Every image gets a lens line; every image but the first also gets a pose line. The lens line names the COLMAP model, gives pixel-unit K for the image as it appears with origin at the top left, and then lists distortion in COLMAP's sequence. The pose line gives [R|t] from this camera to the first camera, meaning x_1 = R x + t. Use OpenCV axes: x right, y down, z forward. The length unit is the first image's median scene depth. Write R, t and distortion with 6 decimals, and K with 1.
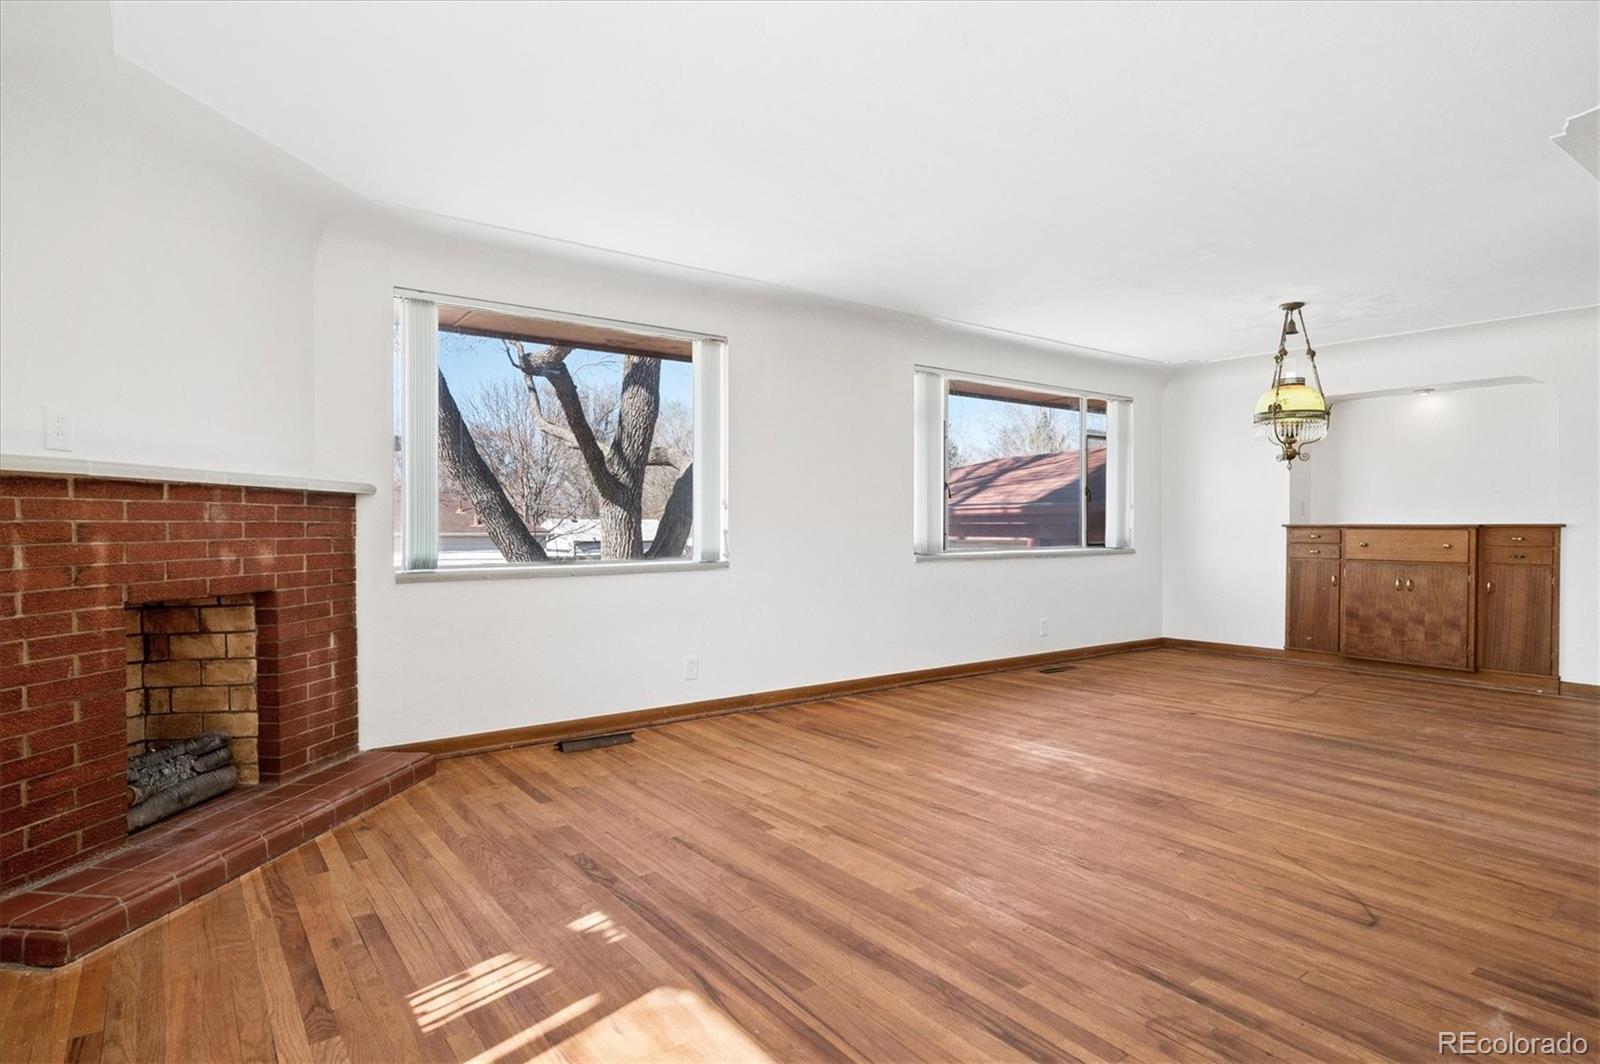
lens RADIAL K [[867.9, 0, 803.5], [0, 867.9, 531.7], [0, 0, 1]] dist [0.006361, 0.000118]
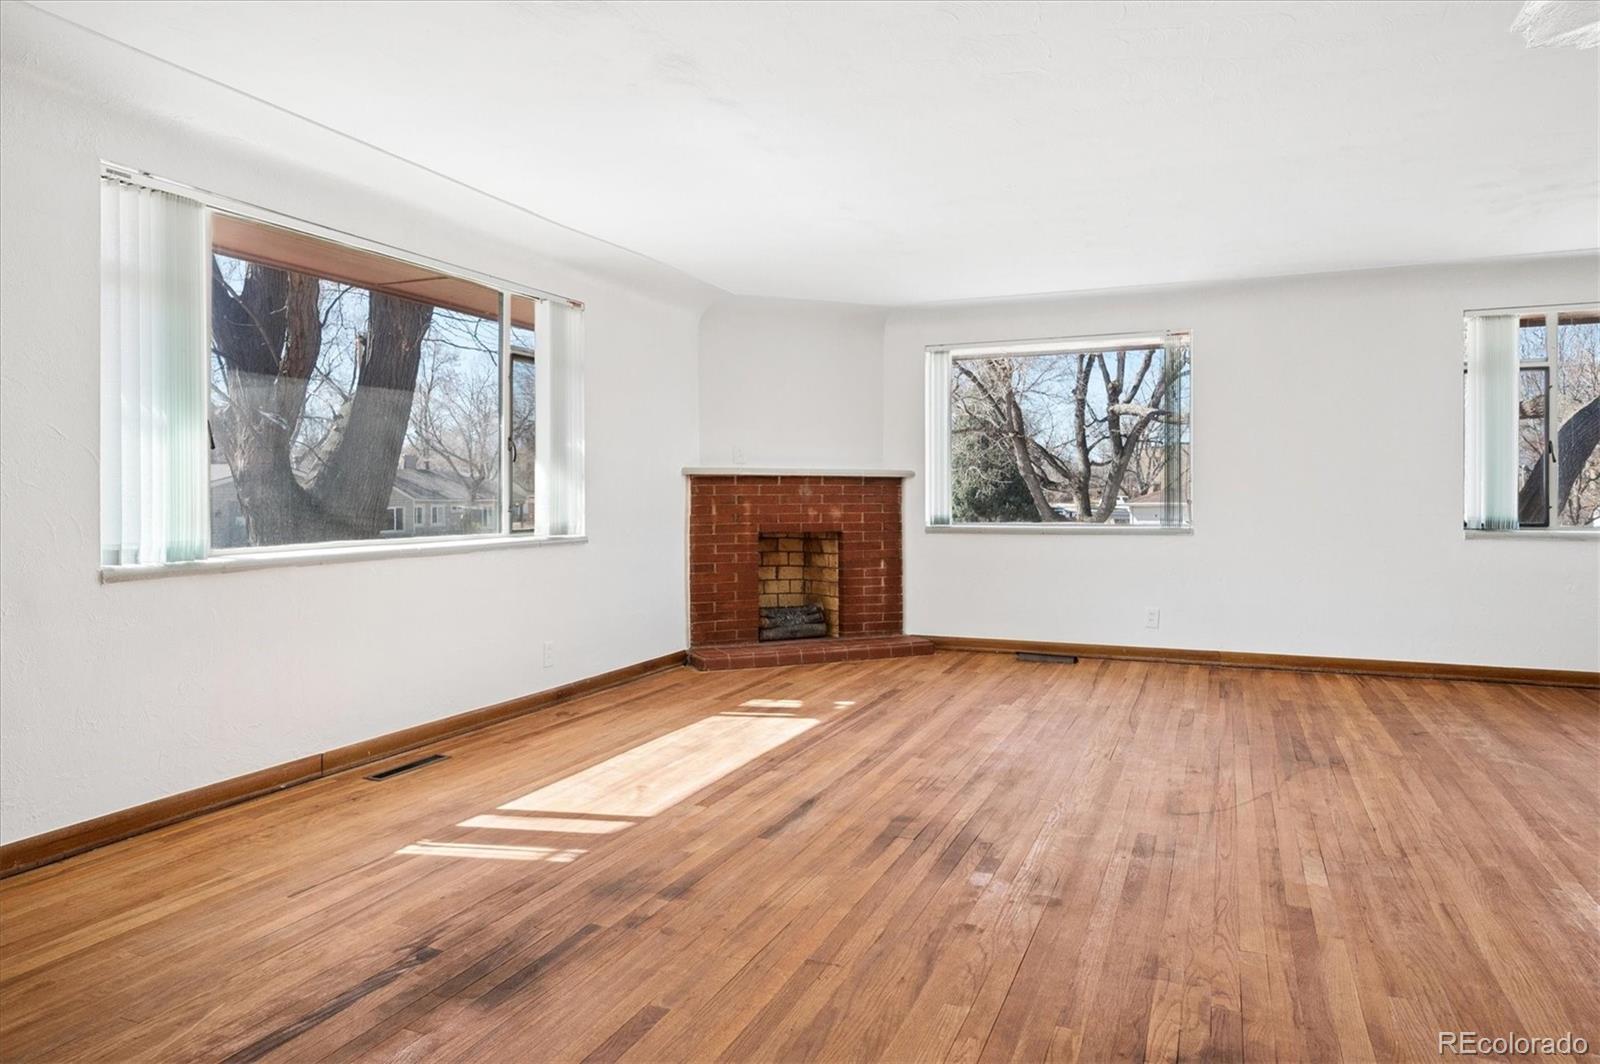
lens RADIAL K [[1028.3, 0, 778.1], [0, 1028.3, 505.2], [0, 0, 1]] dist [-0.001415, -0.000691]
pose [[0.489296, 0.008625, -0.872075, 1.211278], [-0.005792, 0.999961, 0.006640, -0.002462], [0.872098, 0.001802, 0.489327, -0.175711]]
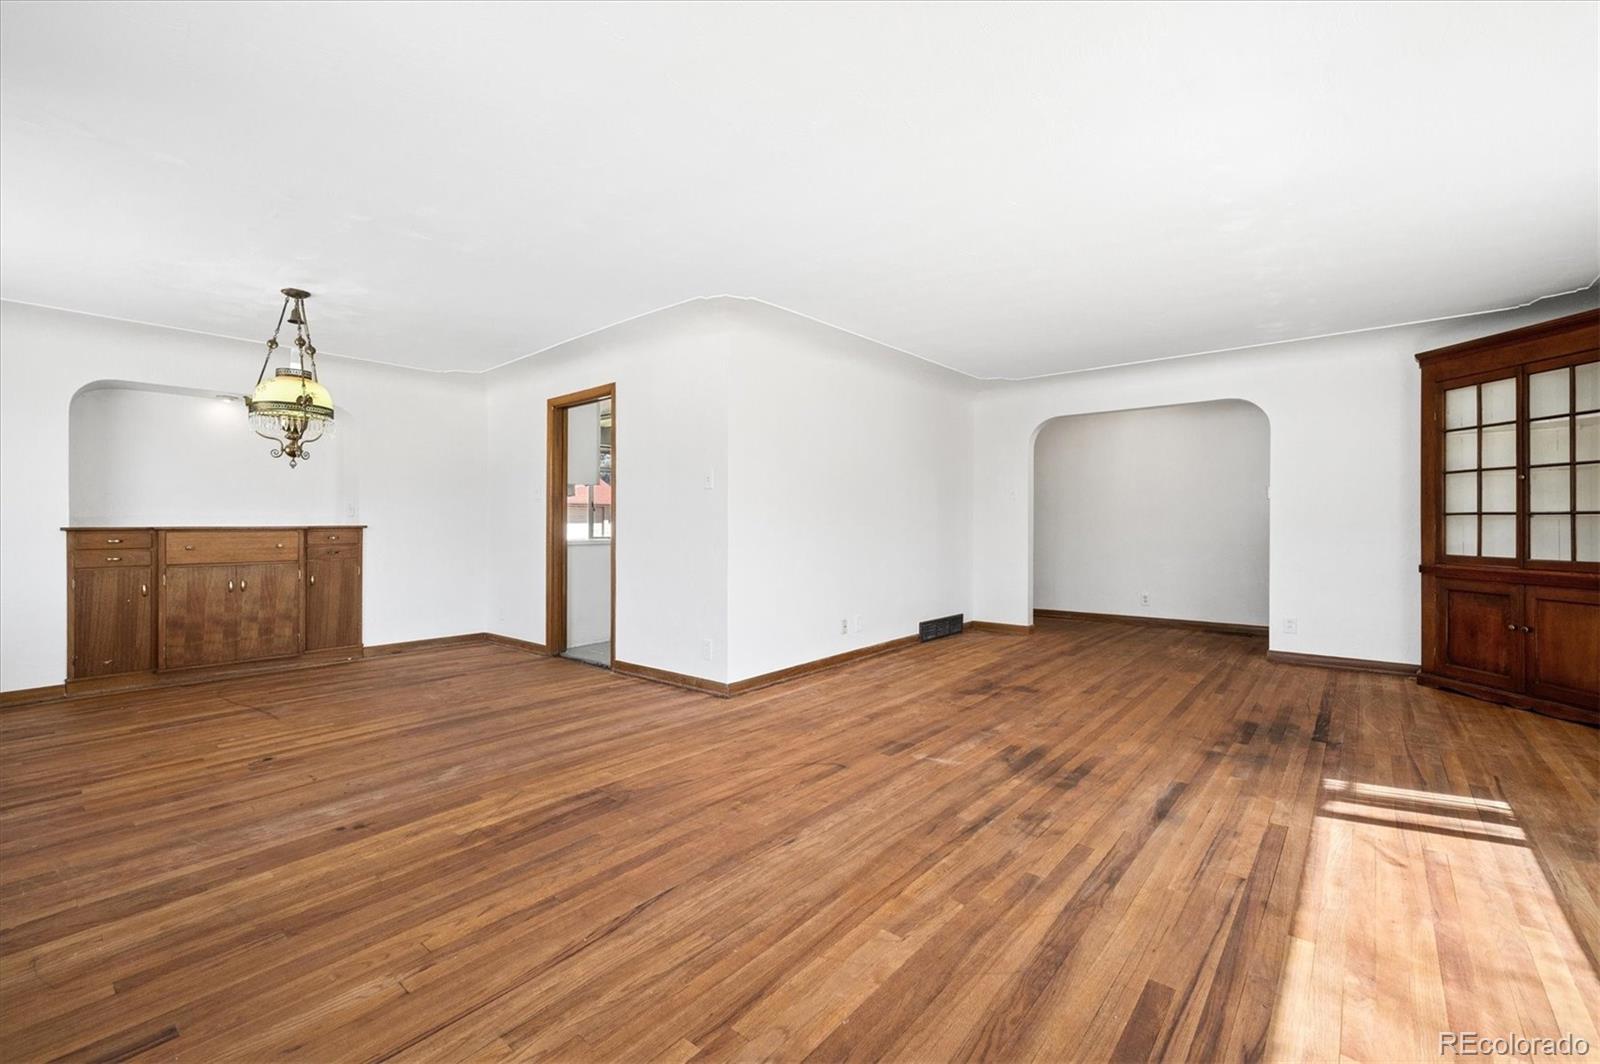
lens RADIAL K [[668.3, 0, 799.9], [0, 668.3, 522.9], [0, 0, 1]] dist [0.001094, -0.000079]
pose [[-0.223523, 0.003922, 0.974691, -0.405139], [0.012985, 0.999915, -0.001046, -0.006094], [-0.974612, 0.012422, -0.223555, 0.974579]]
